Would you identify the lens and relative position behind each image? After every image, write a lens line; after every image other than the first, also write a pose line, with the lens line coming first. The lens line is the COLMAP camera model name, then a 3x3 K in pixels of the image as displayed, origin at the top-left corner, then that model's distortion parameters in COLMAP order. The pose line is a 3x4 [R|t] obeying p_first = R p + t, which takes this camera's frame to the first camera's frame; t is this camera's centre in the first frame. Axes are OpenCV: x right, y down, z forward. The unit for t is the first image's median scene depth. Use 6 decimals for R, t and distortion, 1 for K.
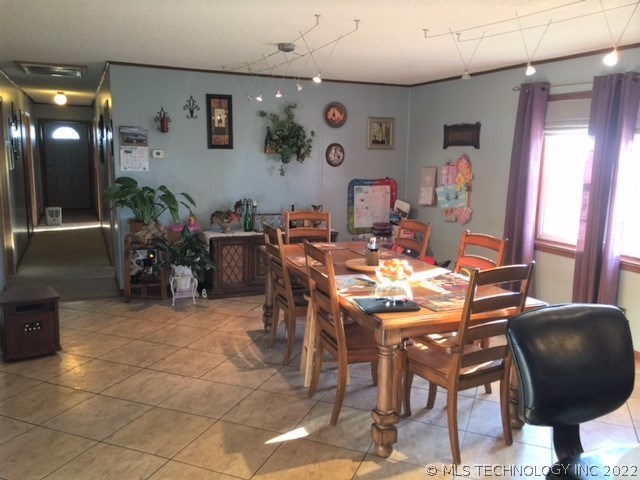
lens RADIAL K [[546.3, 0, 320.3], [0, 546.3, 241.3], [0, 0, 1]] dist [0.065756, -0.062584]
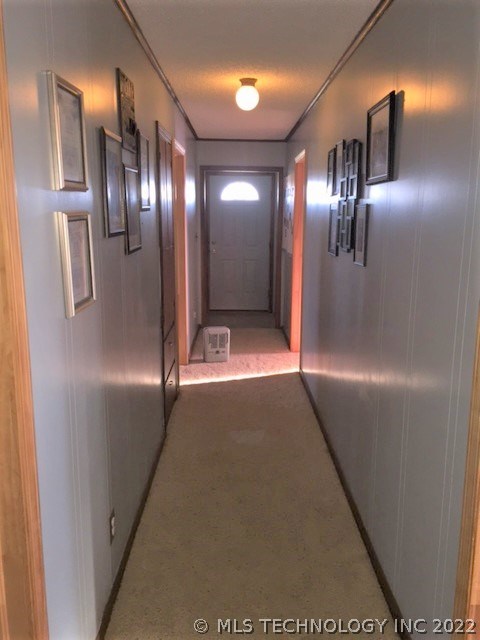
lens RADIAL K [[546.3, 0, 239.6], [0, 546.3, 318.0], [0, 0, 1]] dist [0.065756, -0.062584]
pose [[0.923258, 0.065552, -0.378547, -0.282161], [-0.052041, 0.997593, 0.045826, -0.106236], [0.380640, -0.022609, 0.924447, 0.555858]]
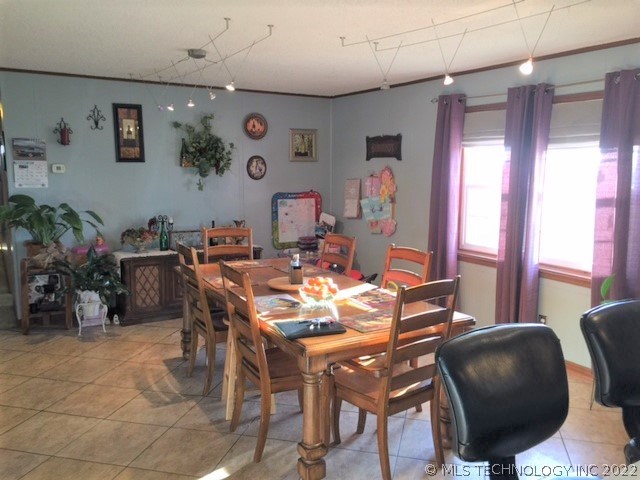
lens RADIAL K [[546.3, 0, 321.6], [0, 546.3, 242.6], [0, 0, 1]] dist [0.065756, -0.062584]
pose [[0.990948, -0.029224, 0.131024, 0.014343], [0.031785, 0.999342, -0.017499, -0.007962], [-0.130426, 0.021505, 0.991225, 0.047156]]
